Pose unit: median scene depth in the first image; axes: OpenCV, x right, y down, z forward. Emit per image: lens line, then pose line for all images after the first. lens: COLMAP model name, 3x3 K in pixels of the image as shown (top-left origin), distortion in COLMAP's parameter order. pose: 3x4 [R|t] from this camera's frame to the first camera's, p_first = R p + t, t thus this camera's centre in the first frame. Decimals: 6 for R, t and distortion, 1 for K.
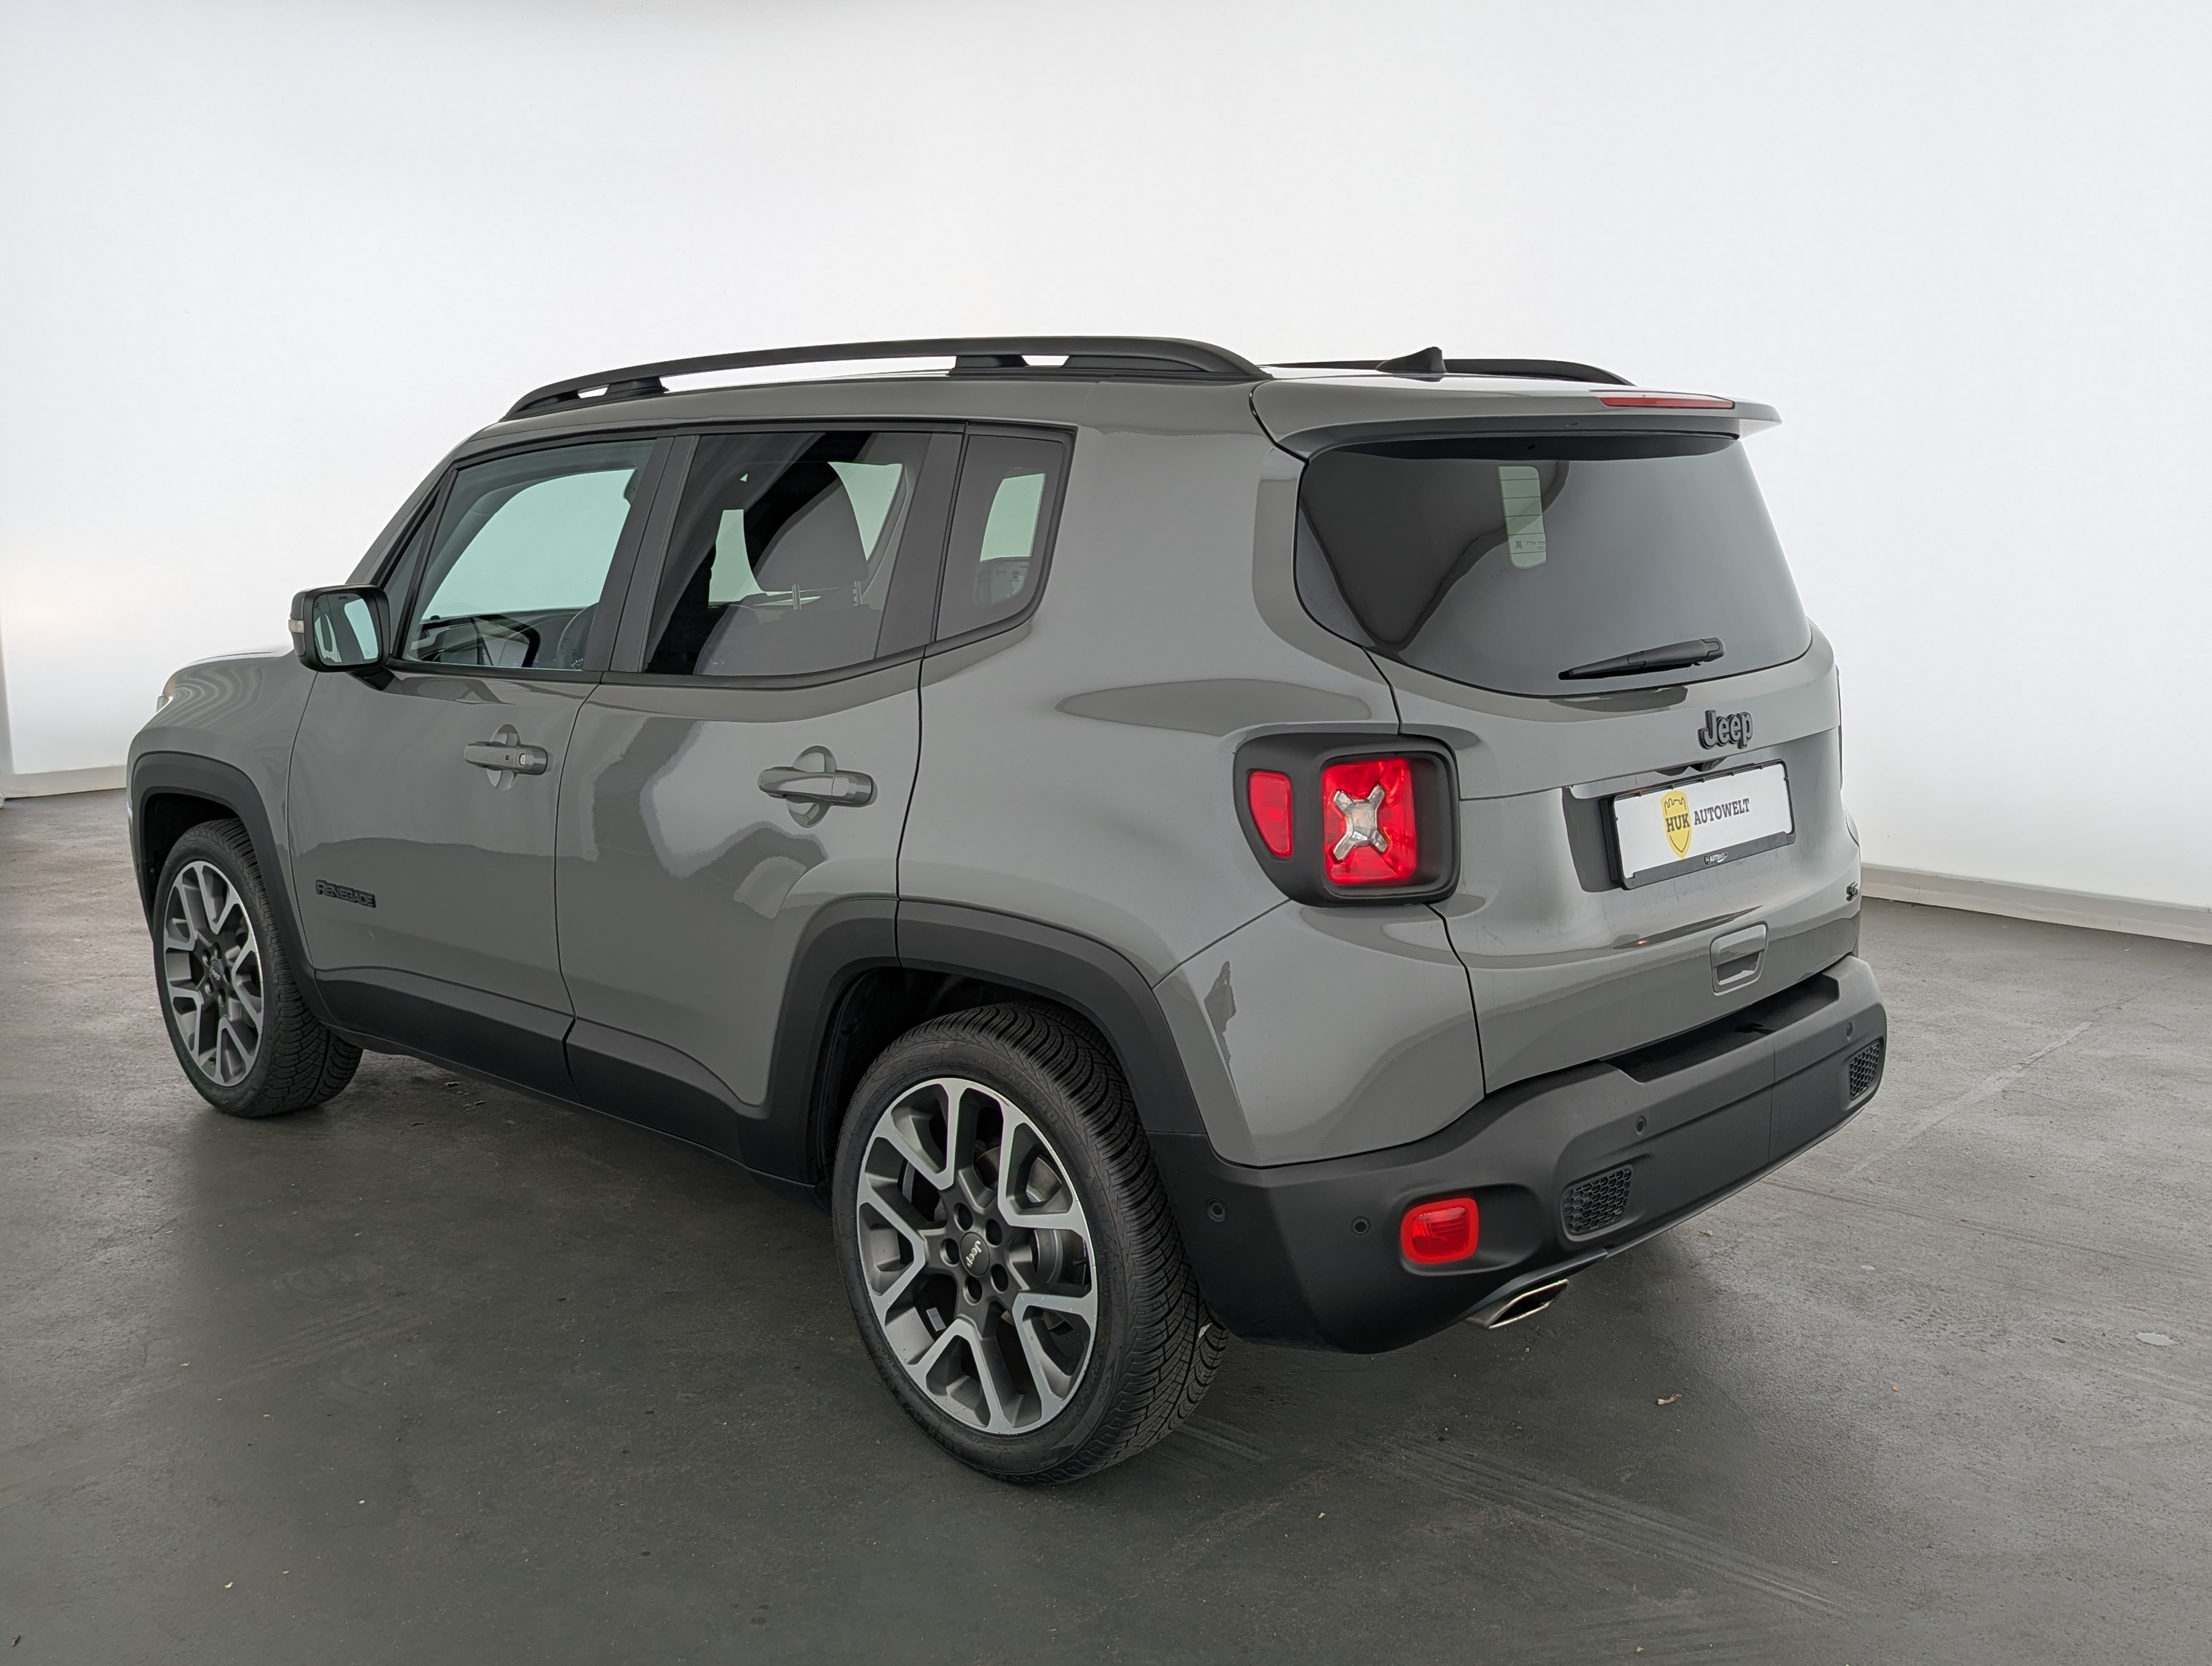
lens RADIAL K [[2064.1, 0, 1119.6], [0, 2064.1, 821.0], [0, 0, 1]] dist [0.024974, 0.007923]
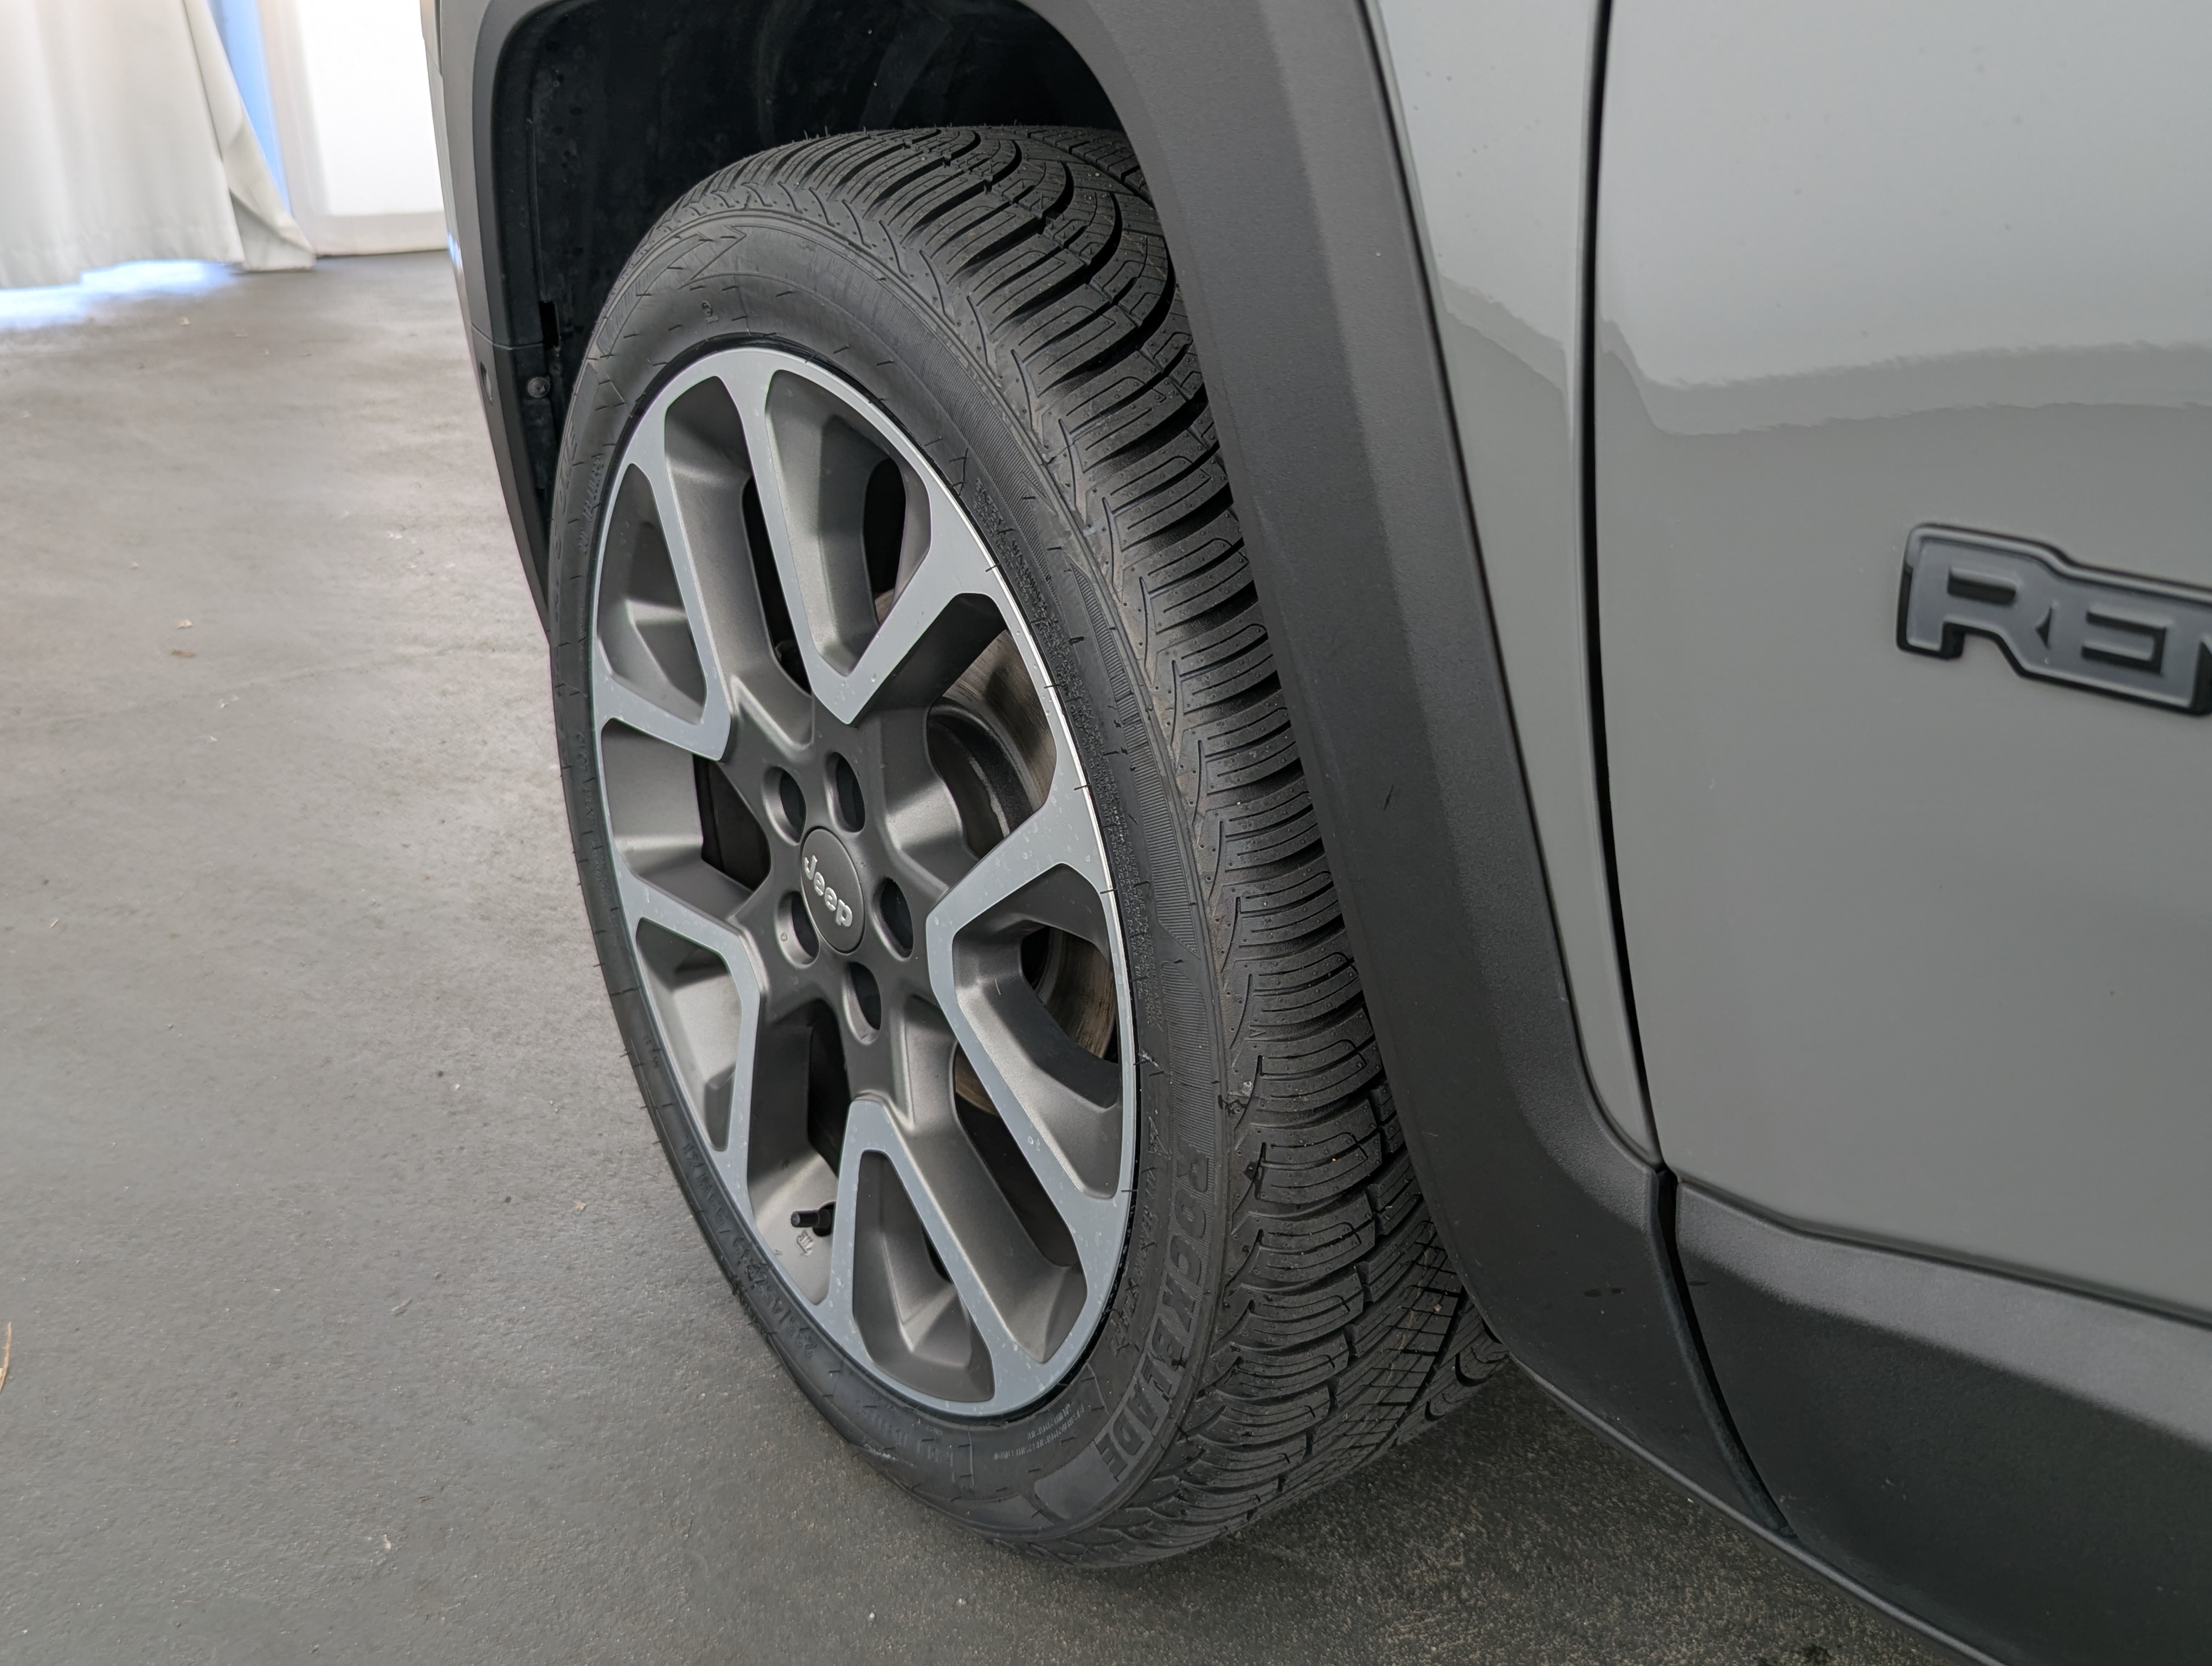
lens RADIAL K [[2064.1, 0, 1119.6], [0, 2064.1, 821.0], [0, 0, 1]] dist [0.024974, 0.007923]
pose [[0.984925, 0.059662, -0.162370, -0.369679], [-0.021991, 0.974209, 0.224572, 0.018004], [0.171581, -0.217615, 0.960835, 0.796564]]
